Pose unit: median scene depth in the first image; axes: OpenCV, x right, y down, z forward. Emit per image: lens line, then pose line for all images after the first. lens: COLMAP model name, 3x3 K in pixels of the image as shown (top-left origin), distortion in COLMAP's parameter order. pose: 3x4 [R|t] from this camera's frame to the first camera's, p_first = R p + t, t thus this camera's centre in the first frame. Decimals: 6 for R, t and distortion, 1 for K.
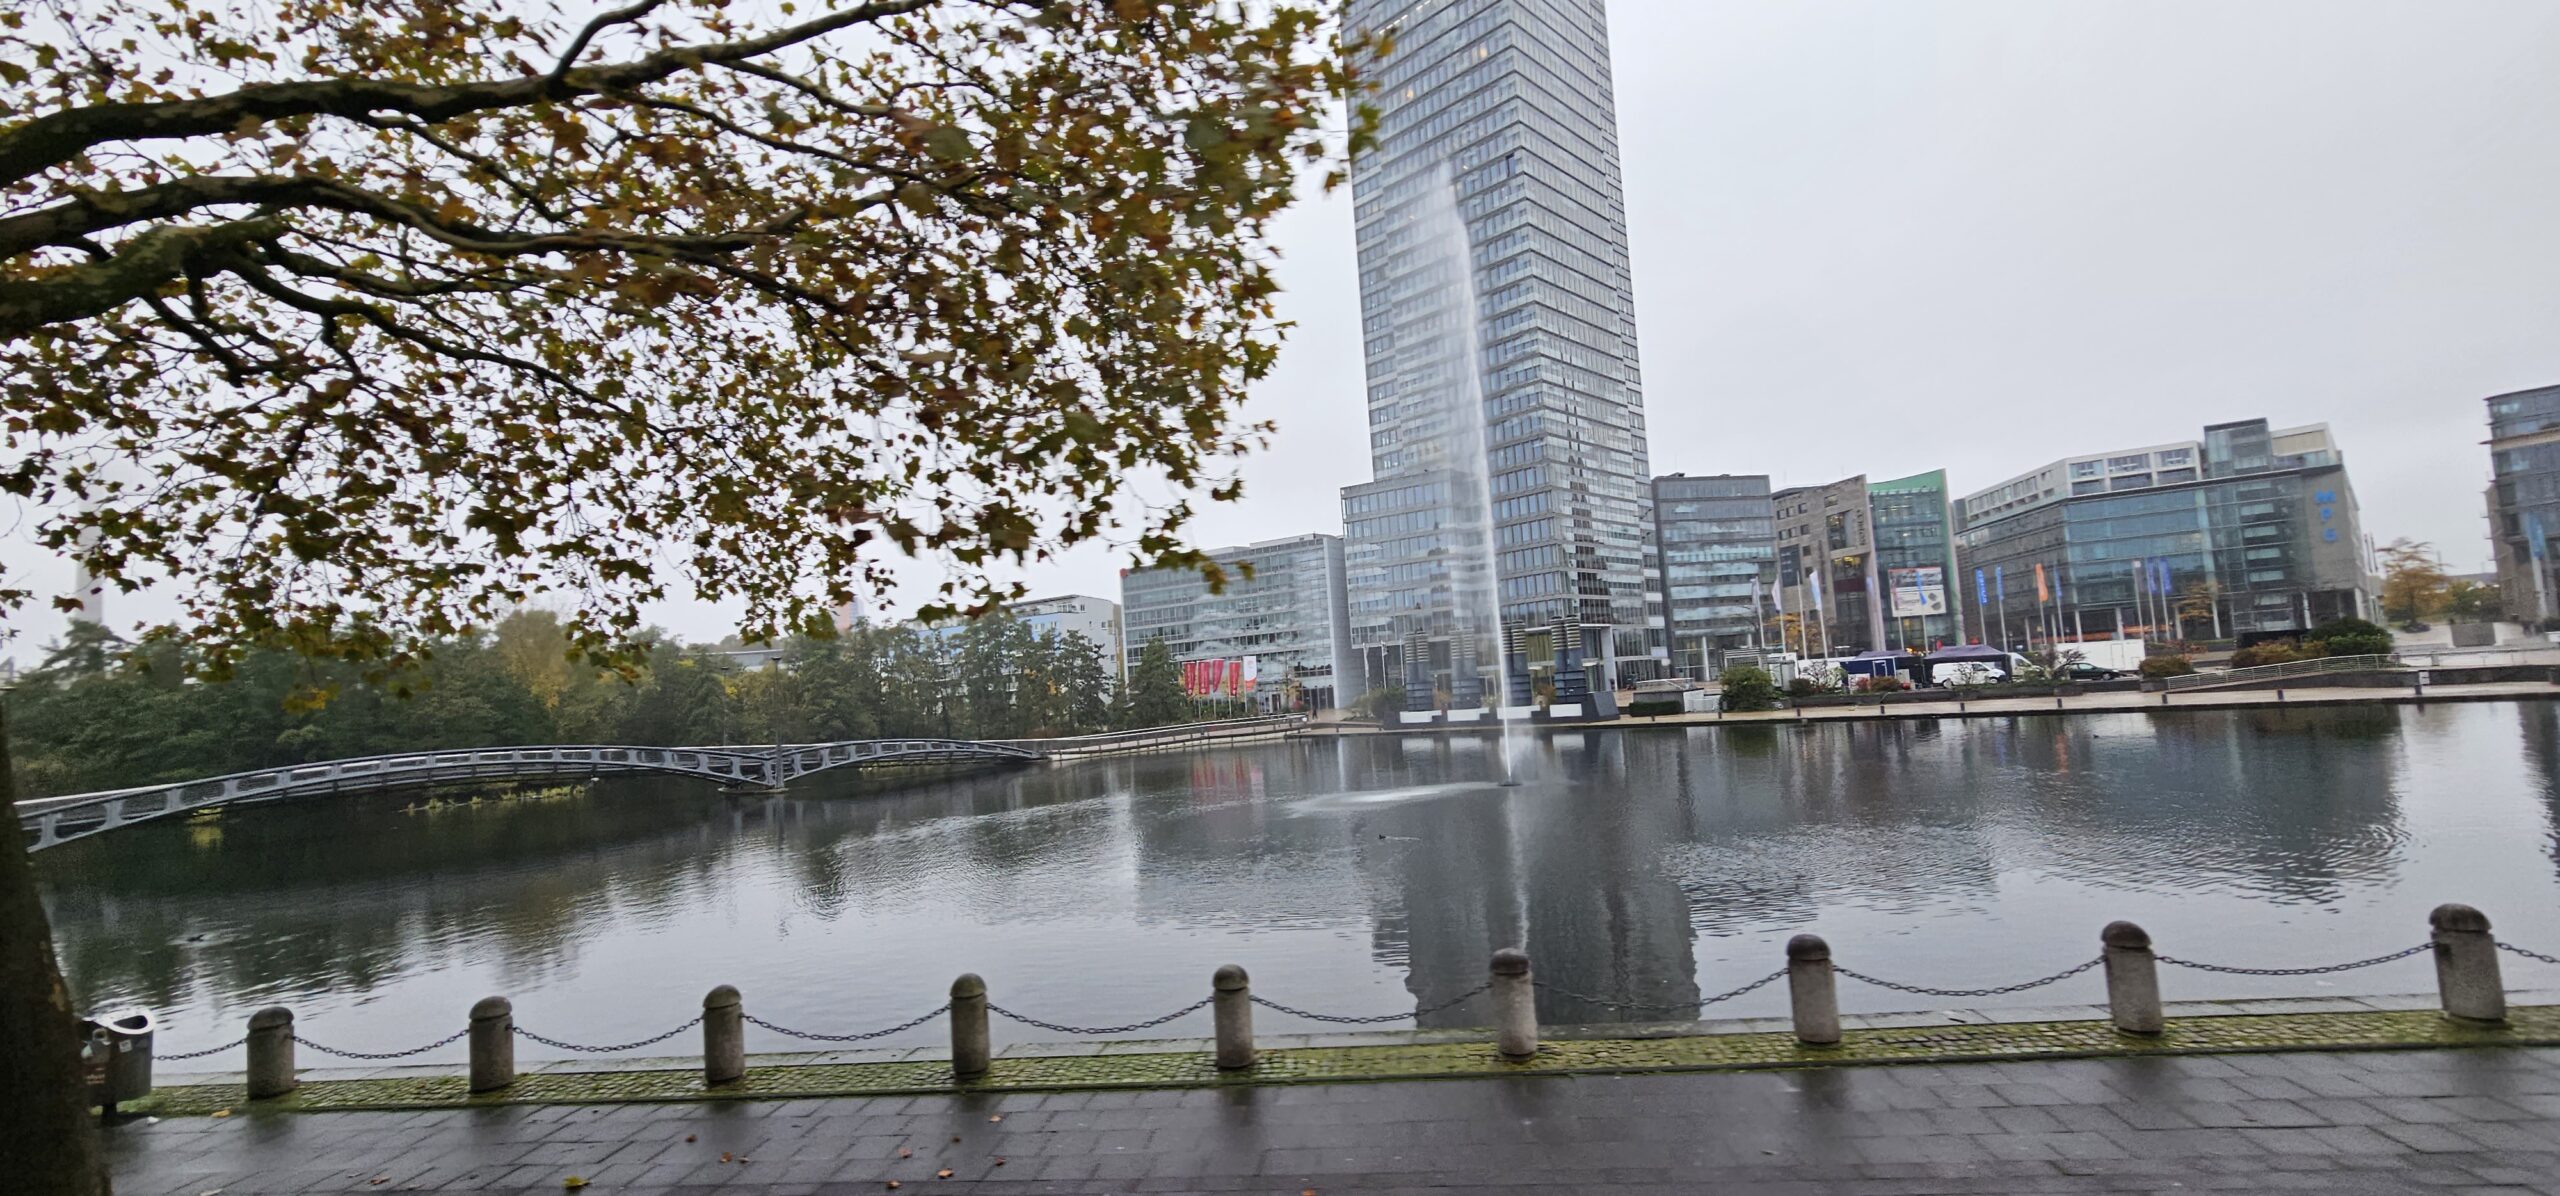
lens RADIAL K [[1040.7, 0, 1300.2], [0, 1040.7, 597.4], [0, 0, 1]] dist [-0.000231, 0.000234]
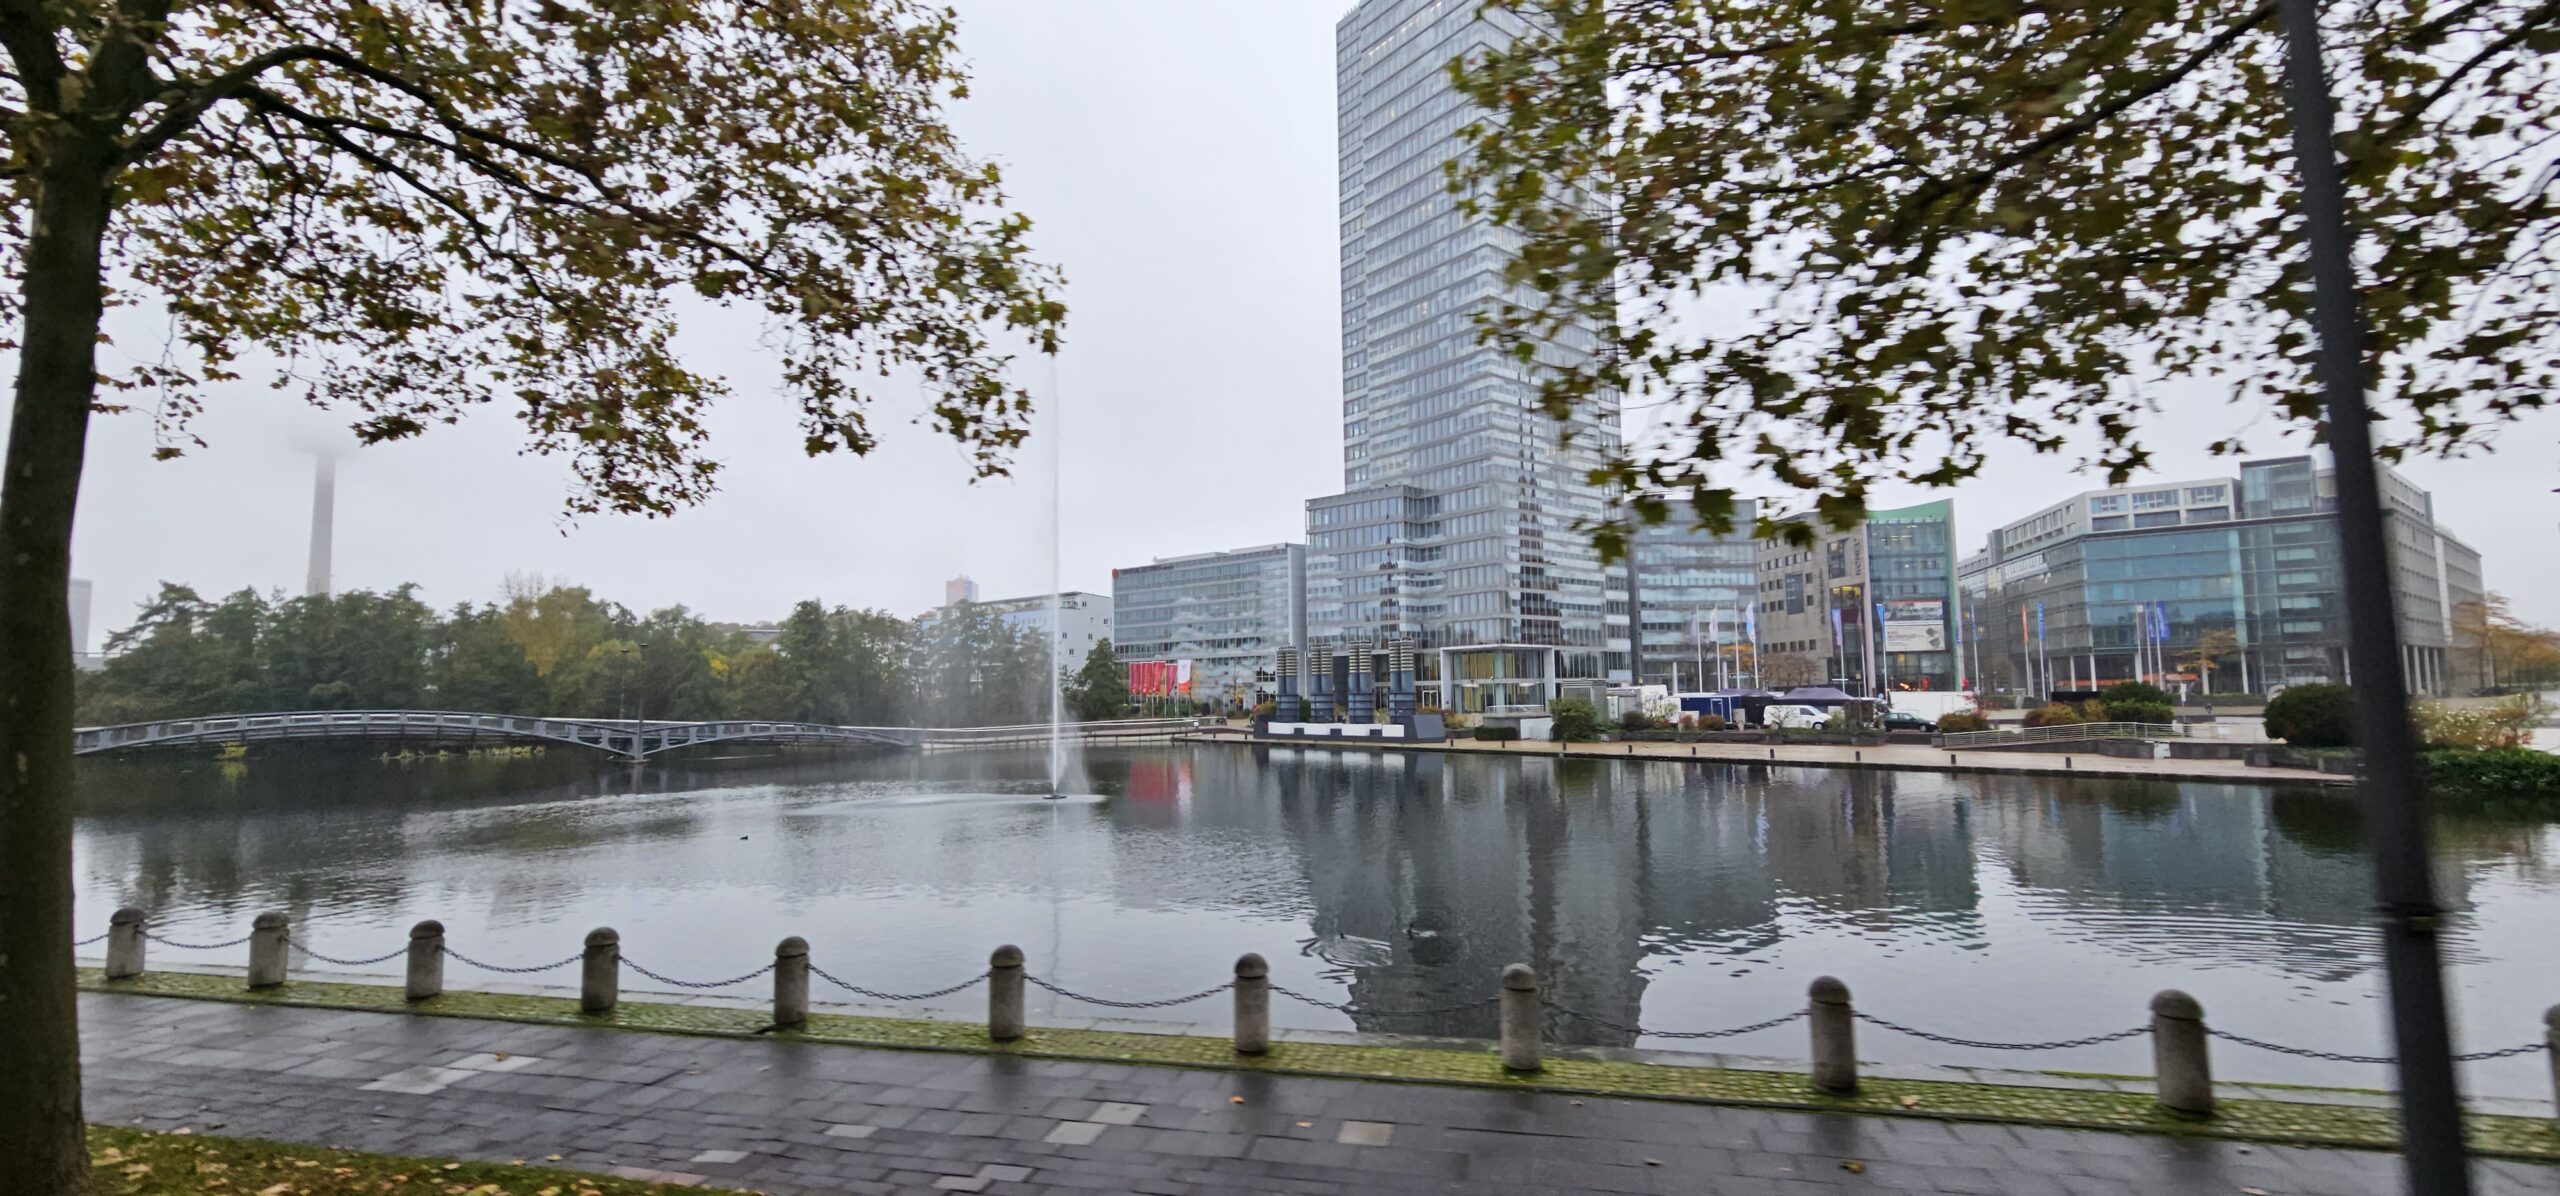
lens RADIAL K [[1040.7, 0, 1300.2], [0, 1040.7, 597.4], [0, 0, 1]] dist [-0.000231, 0.000234]
pose [[0.991783, 0.042815, -0.120558, 0.161511], [-0.042465, 0.999083, 0.005477, -0.014354], [0.120682, -0.000313, 0.992691, -0.020055]]
